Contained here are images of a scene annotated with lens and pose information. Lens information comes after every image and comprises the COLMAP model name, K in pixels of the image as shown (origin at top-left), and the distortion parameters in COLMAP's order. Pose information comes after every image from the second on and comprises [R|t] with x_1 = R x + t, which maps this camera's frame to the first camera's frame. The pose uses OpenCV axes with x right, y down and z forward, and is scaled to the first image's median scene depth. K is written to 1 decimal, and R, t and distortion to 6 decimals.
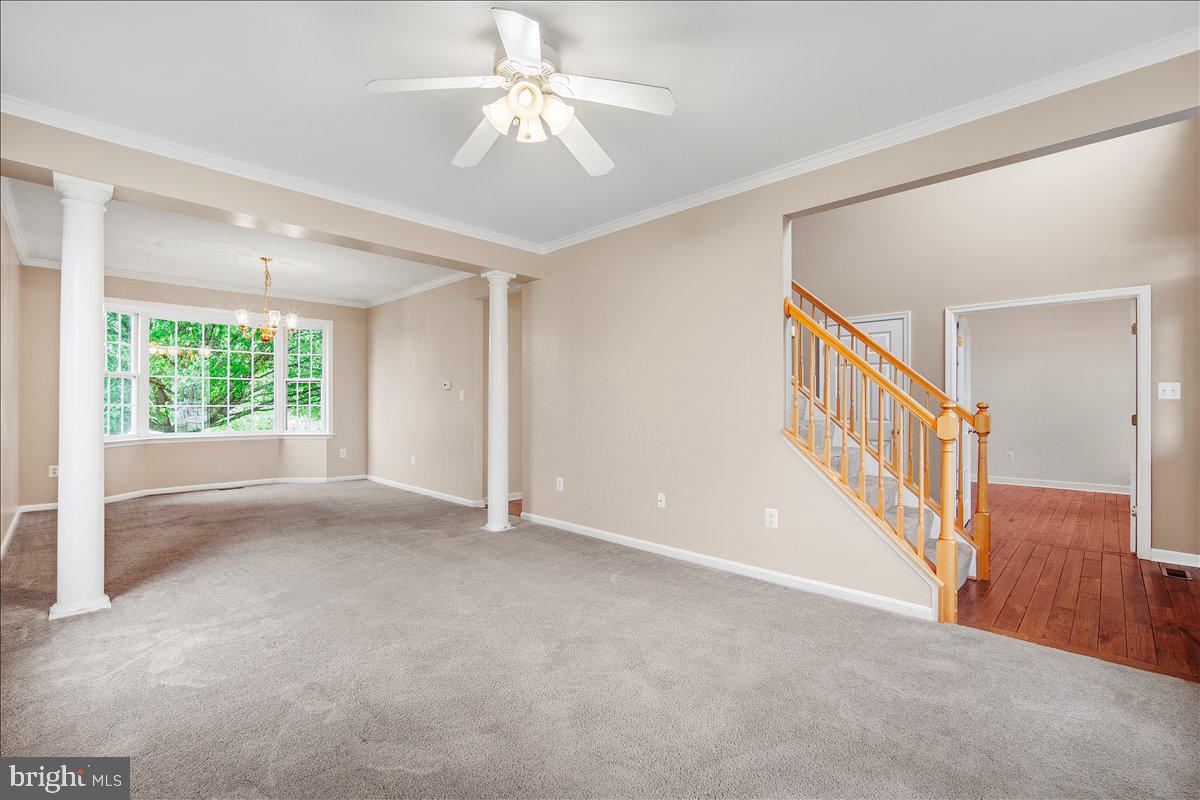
lens RADIAL K [[529.4, 0, 602.9], [0, 529.4, 401.7], [0, 0, 1]] dist [-0.012305, 0.002961]
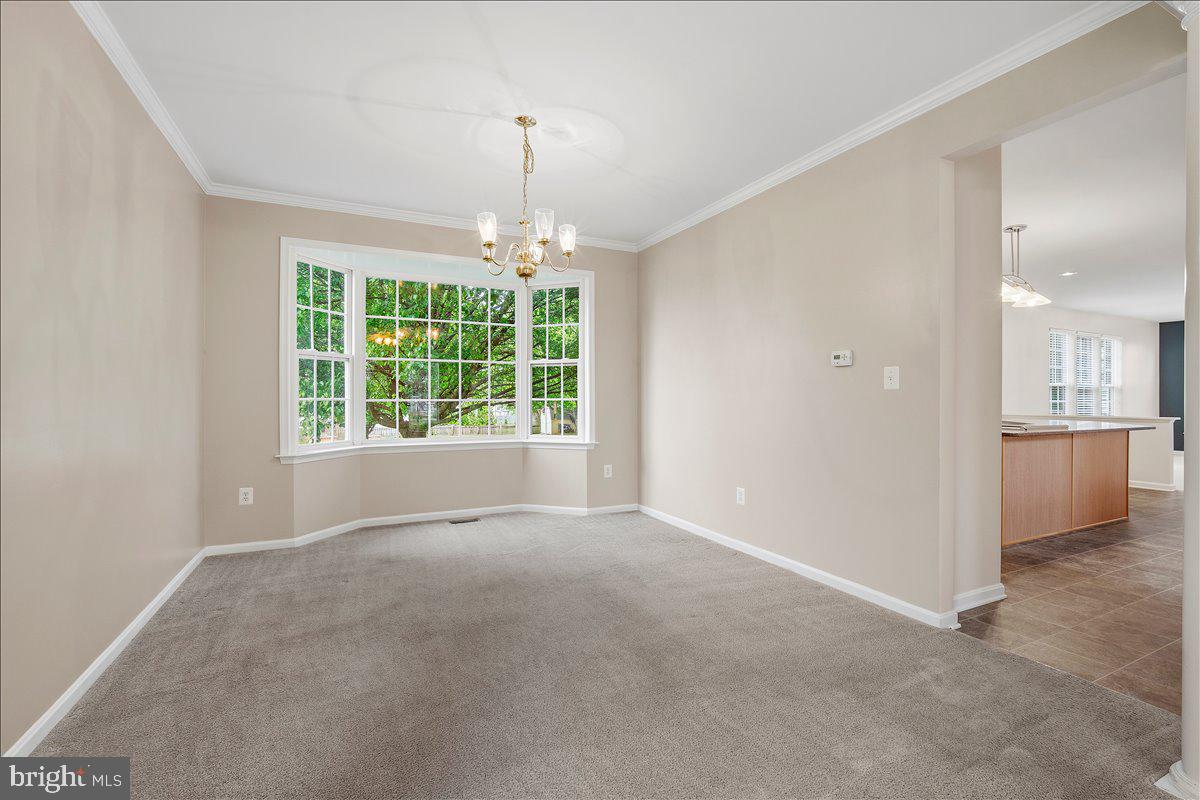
lens RADIAL K [[529.4, 0, 602.4], [0, 529.4, 401.4], [0, 0, 1]] dist [-0.012305, 0.002961]
pose [[0.941570, 0.001006, -0.336816, -0.291238], [0.002314, 0.999953, 0.009453, 0.003330], [0.336809, -0.009680, 0.941523, 0.394140]]
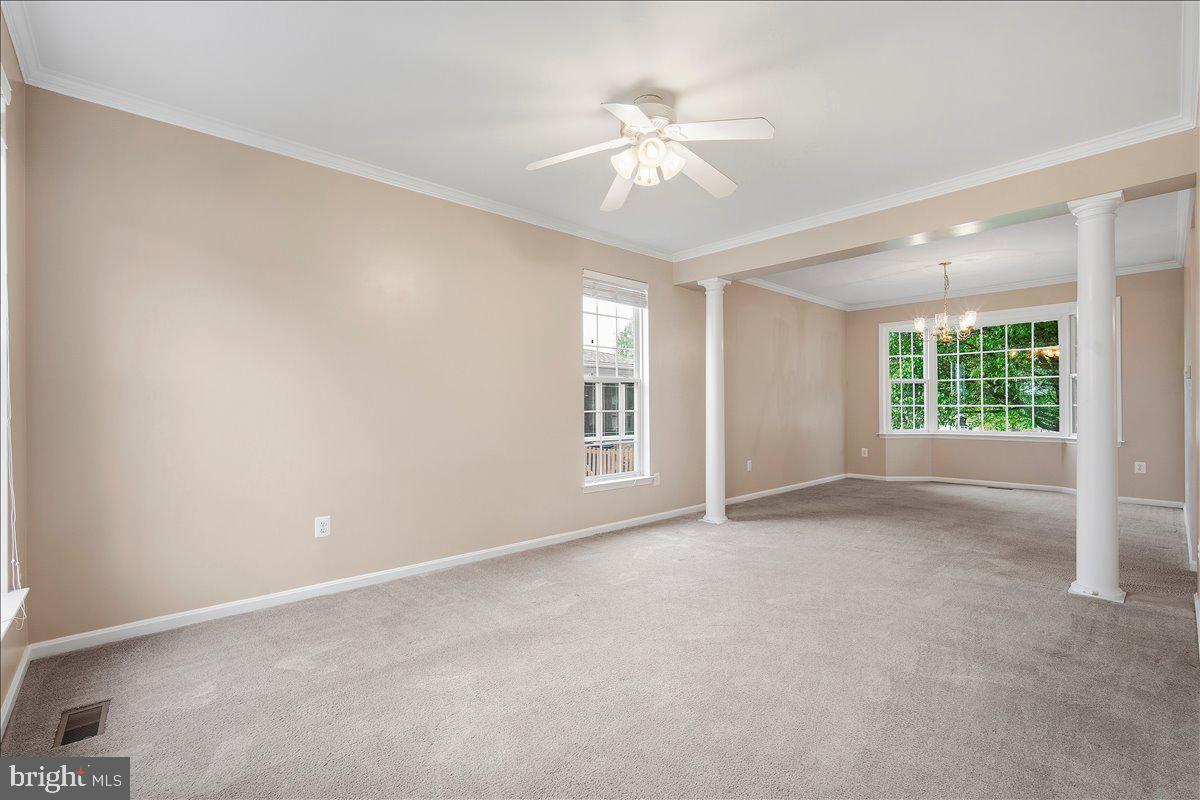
lens RADIAL K [[529.4, 0, 598.6], [0, 529.4, 402.9], [0, 0, 1]] dist [-0.012305, 0.002961]
pose [[-0.064596, -0.008397, -0.997876, 0.325314], [0.011595, 0.999891, -0.009164, 0.002699], [0.997844, -0.012162, -0.064492, 0.289308]]
